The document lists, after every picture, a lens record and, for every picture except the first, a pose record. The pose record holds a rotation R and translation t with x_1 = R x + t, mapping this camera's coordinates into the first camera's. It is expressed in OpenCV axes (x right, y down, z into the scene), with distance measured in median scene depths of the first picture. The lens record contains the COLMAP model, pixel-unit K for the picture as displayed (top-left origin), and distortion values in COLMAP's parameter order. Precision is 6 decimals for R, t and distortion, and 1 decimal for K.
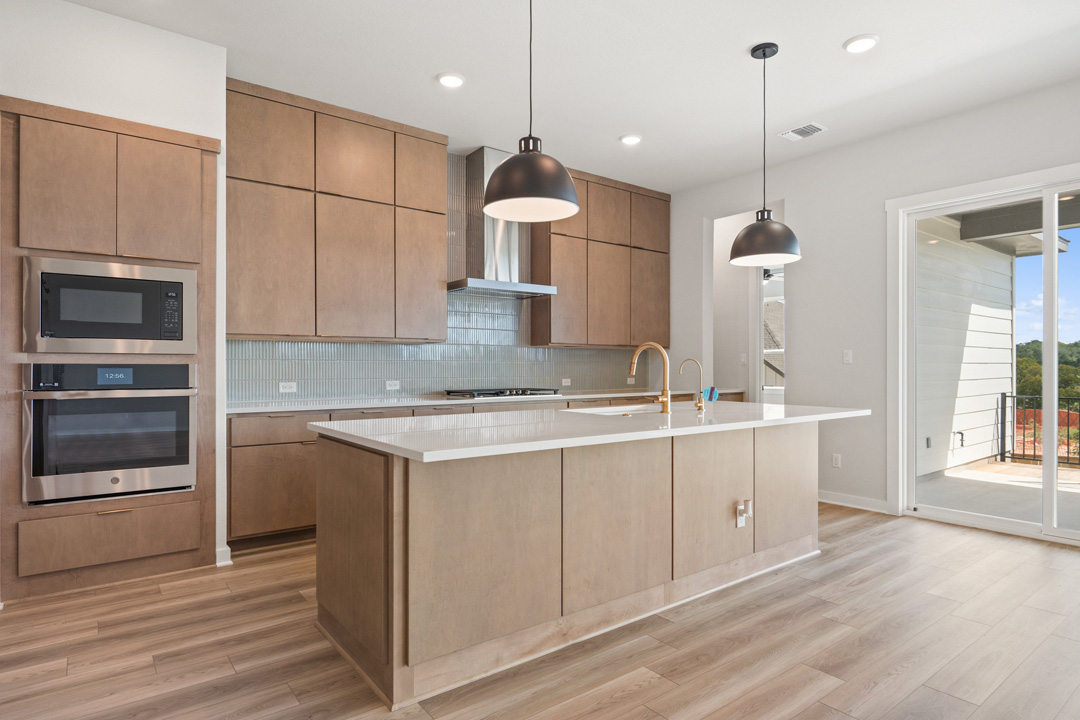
lens RADIAL K [[601.3, 0, 540.9], [0, 601.3, 361.9], [0, 0, 1]] dist [0.000284, -0.000423]
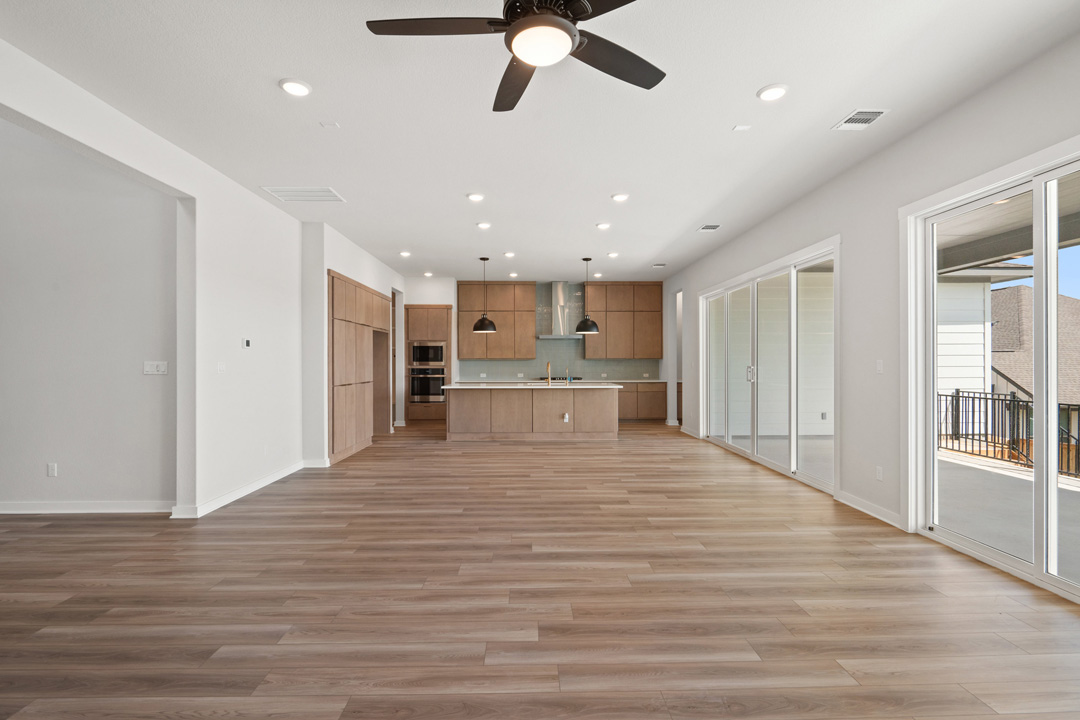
lens RADIAL K [[494.9, 0, 539.1], [0, 494.9, 361.5], [0, 0, 1]] dist [-0.000590, -0.002901]
pose [[0.800866, -0.006063, -0.598813, 1.619535], [0.007795, 0.999970, 0.000300, -0.032221], [0.598793, -0.004908, 0.800889, -1.024647]]
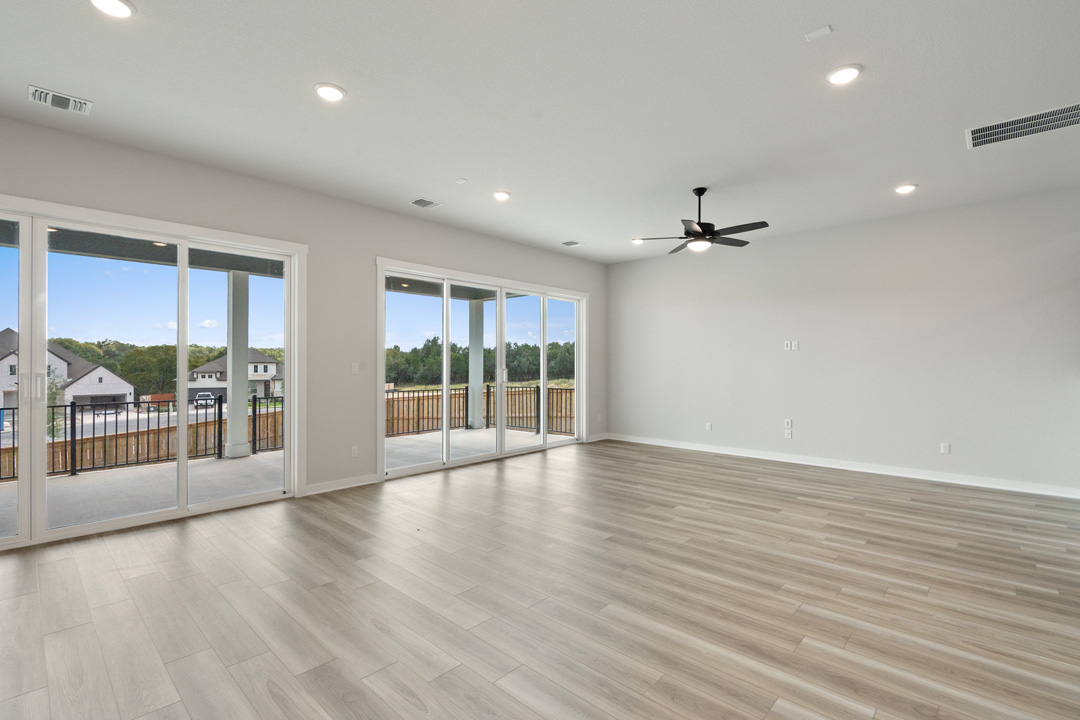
lens RADIAL K [[494.9, 0, 539.4], [0, 494.9, 360.8], [0, 0, 1]] dist [-0.000590, -0.002901]
pose [[-0.156590, 0.001699, 0.987662, -2.204638], [-0.004277, 0.999988, -0.002398, -0.040291], [-0.987654, -0.004600, -0.156580, 1.544826]]
